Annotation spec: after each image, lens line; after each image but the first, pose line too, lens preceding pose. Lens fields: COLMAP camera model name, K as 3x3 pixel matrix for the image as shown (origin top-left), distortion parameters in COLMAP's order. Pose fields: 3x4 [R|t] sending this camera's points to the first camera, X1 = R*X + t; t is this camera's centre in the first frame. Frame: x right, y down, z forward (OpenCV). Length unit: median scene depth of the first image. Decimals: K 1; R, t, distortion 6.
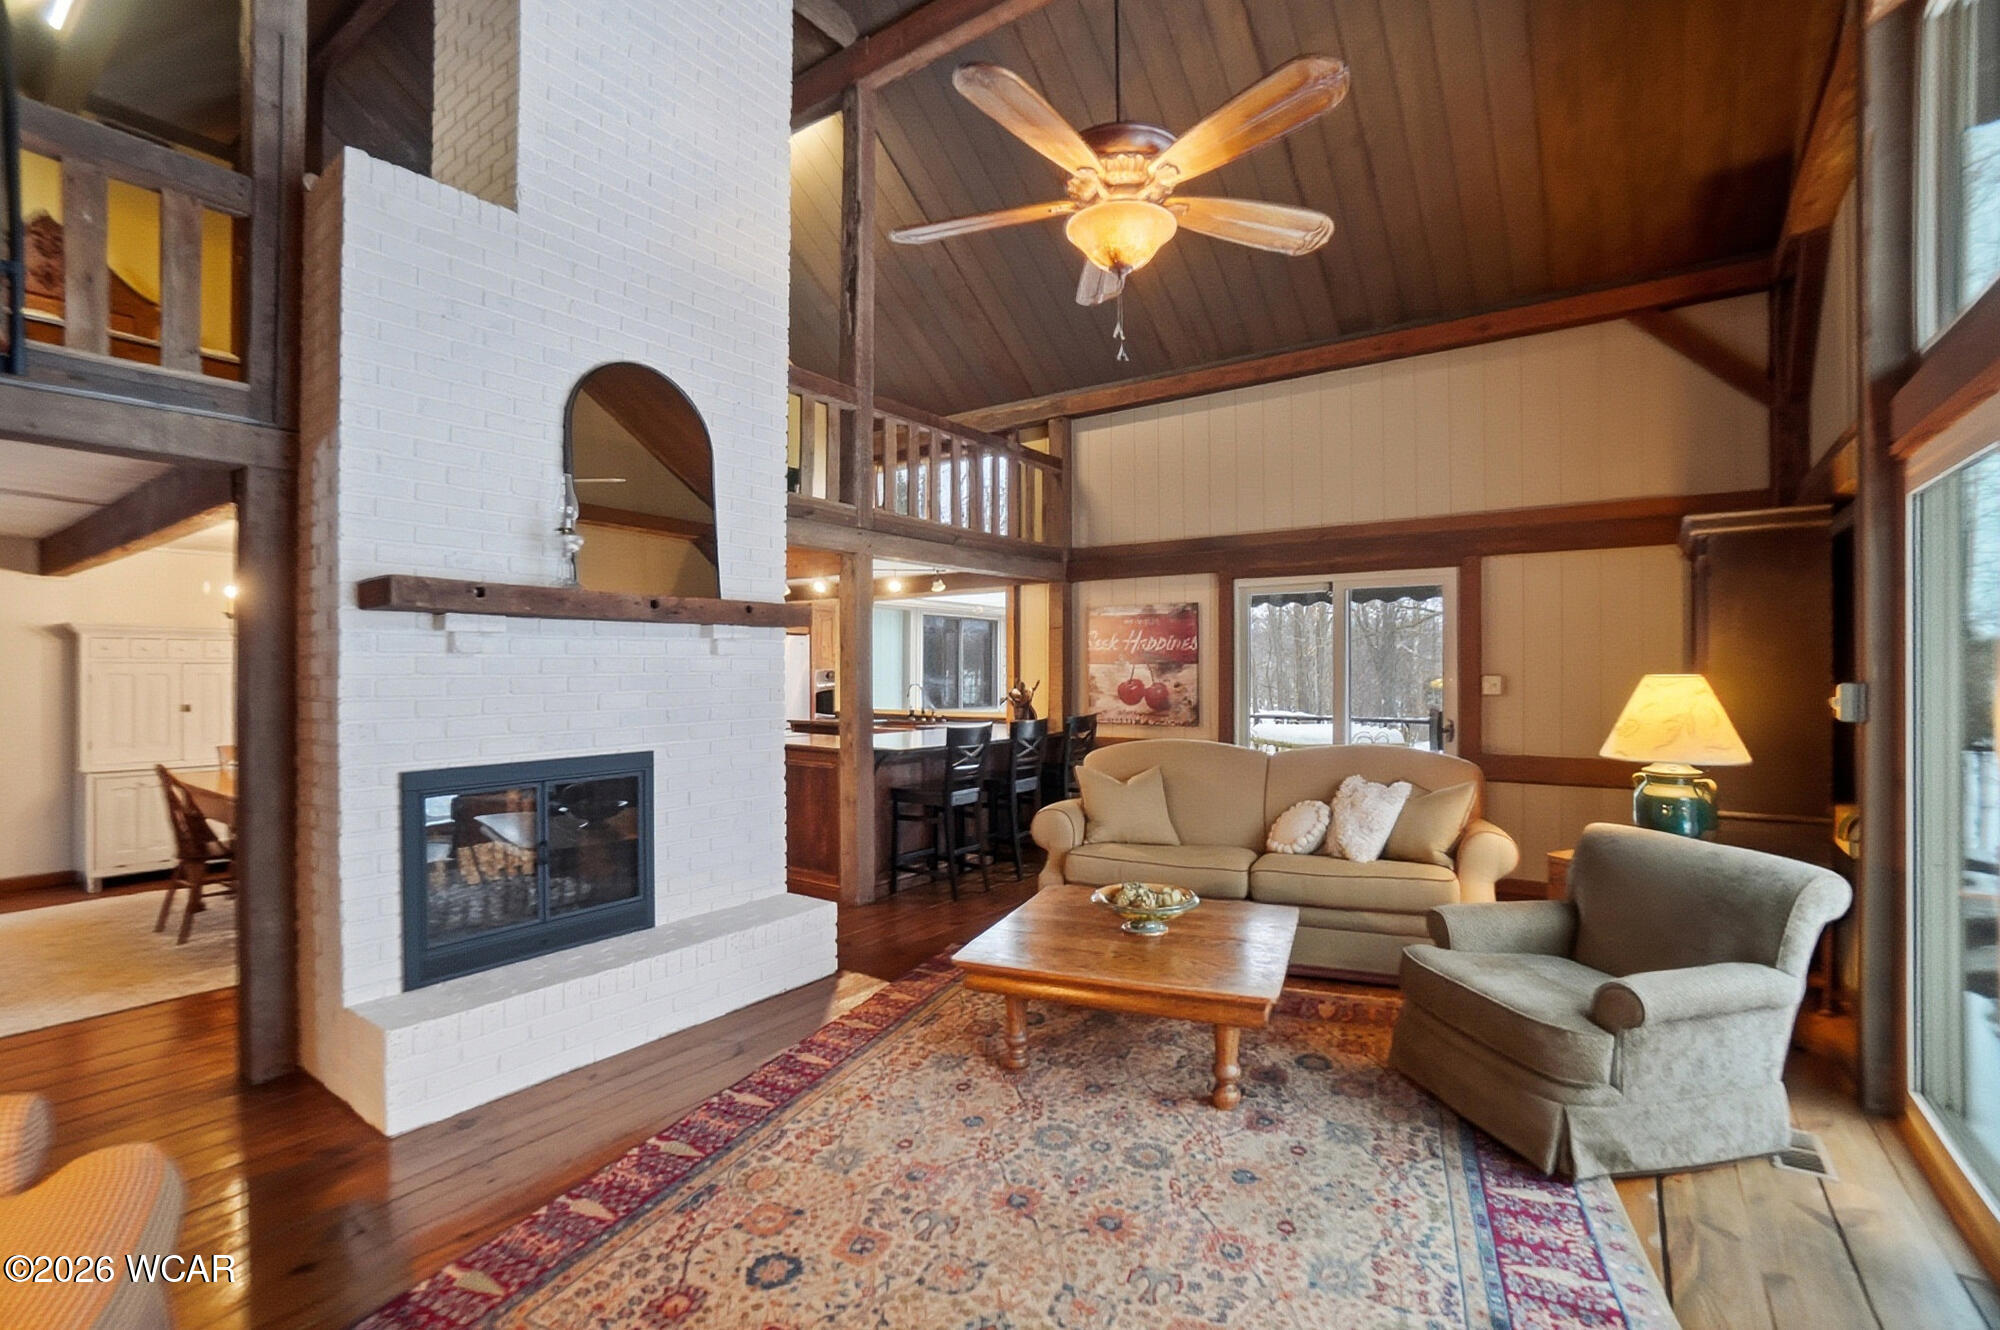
lens RADIAL K [[876.0, 0, 1000.0], [0, 876.0, 665.0], [0, 0, 1]] dist [-0.001735, -0.000193]
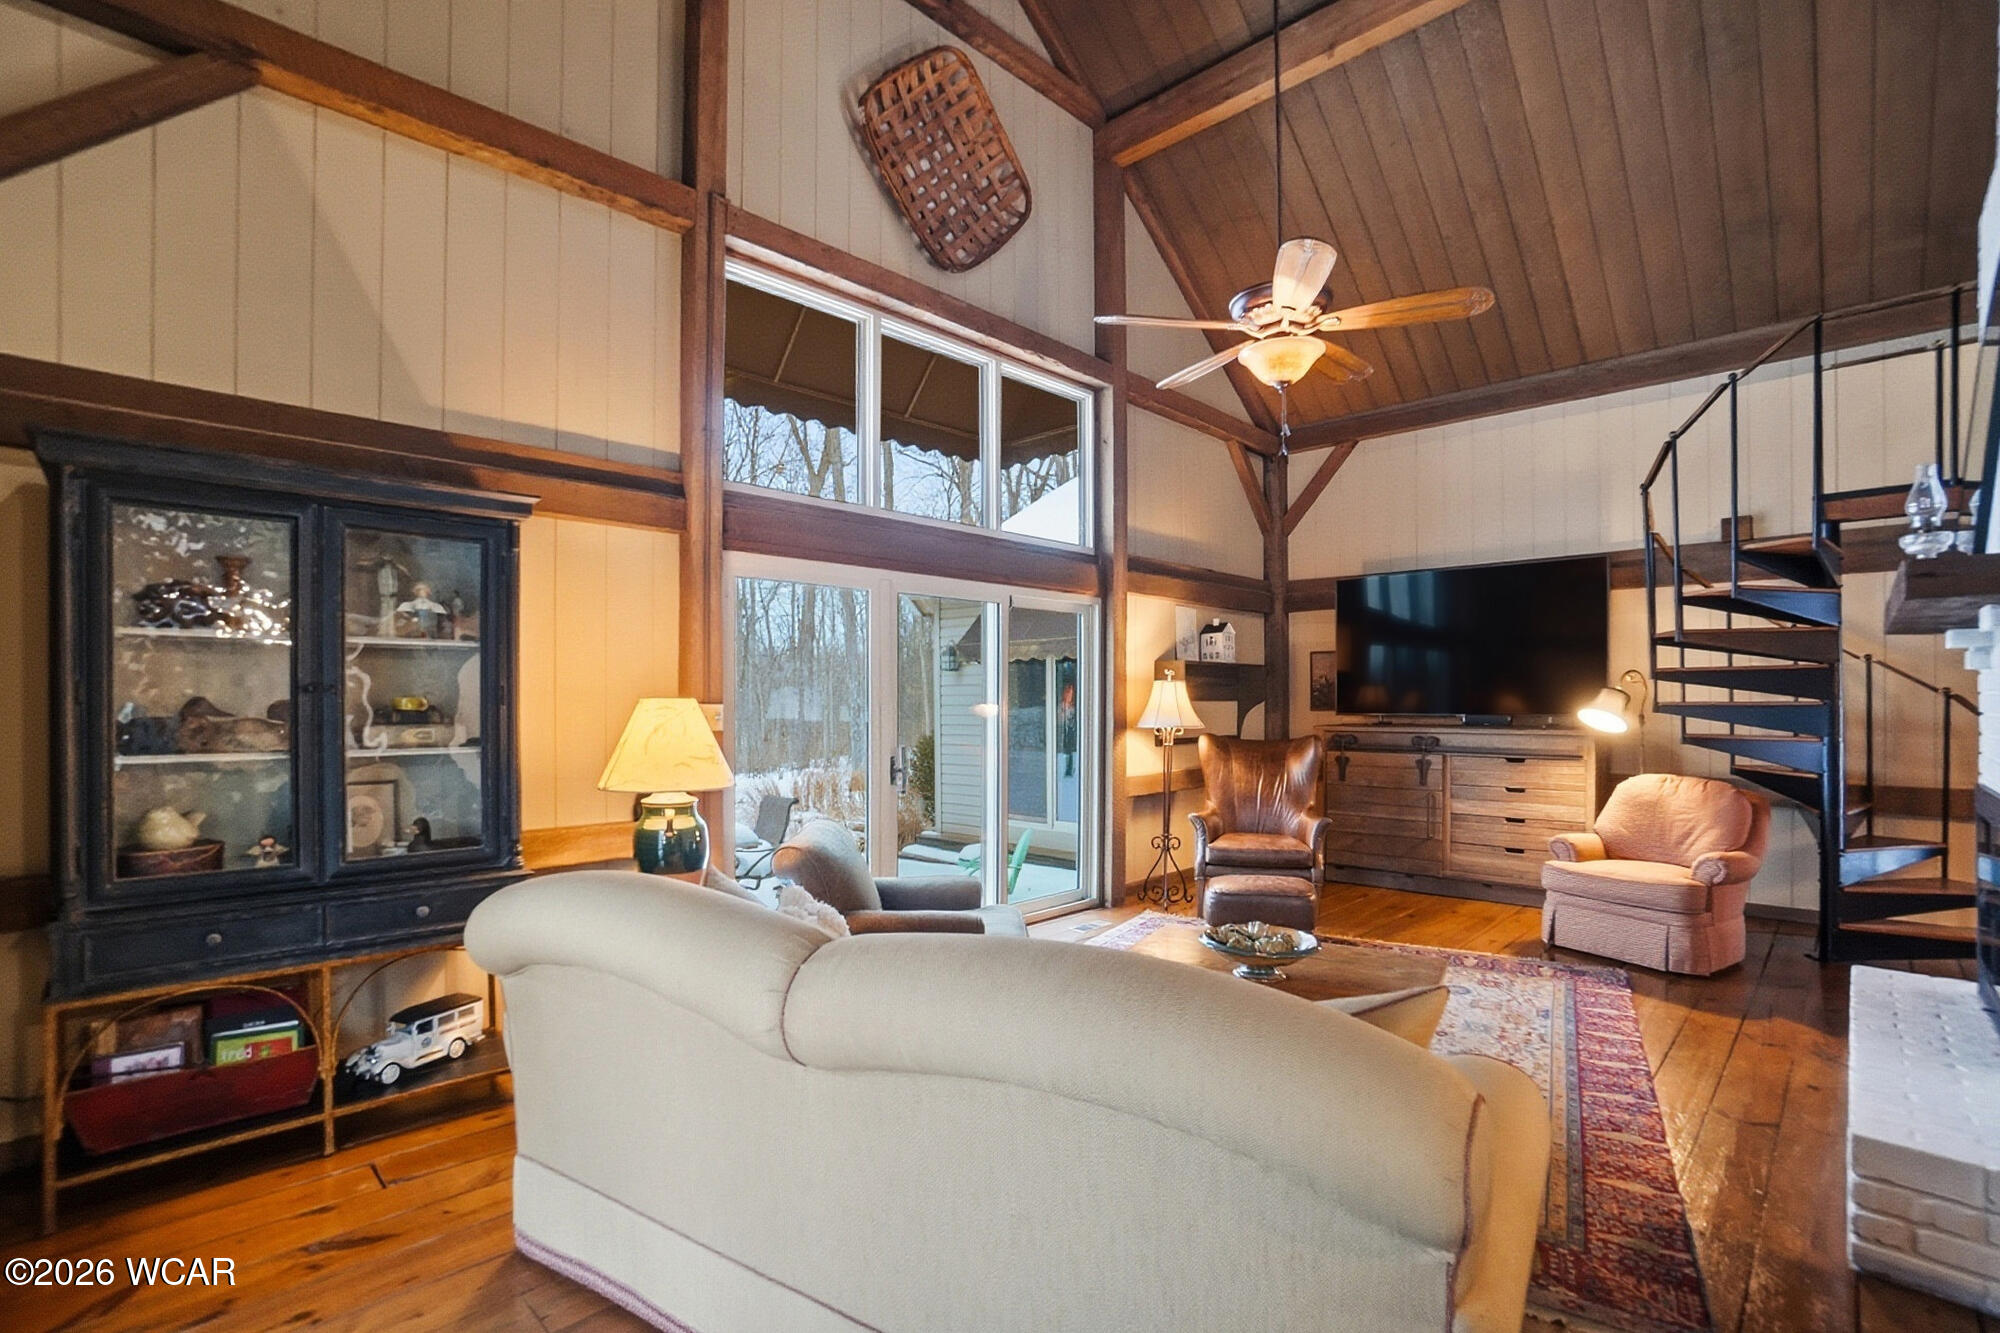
lens RADIAL K [[919.2, 0, 975.4], [0, 919.2, 702.1], [0, 0, 1]] dist [-0.001792, -0.000116]
pose [[-0.984759, -0.002039, 0.173915, 0.263992], [-0.002503, 0.999994, -0.002450, 0.017634], [-0.173909, -0.002848, -0.984758, 1.842290]]
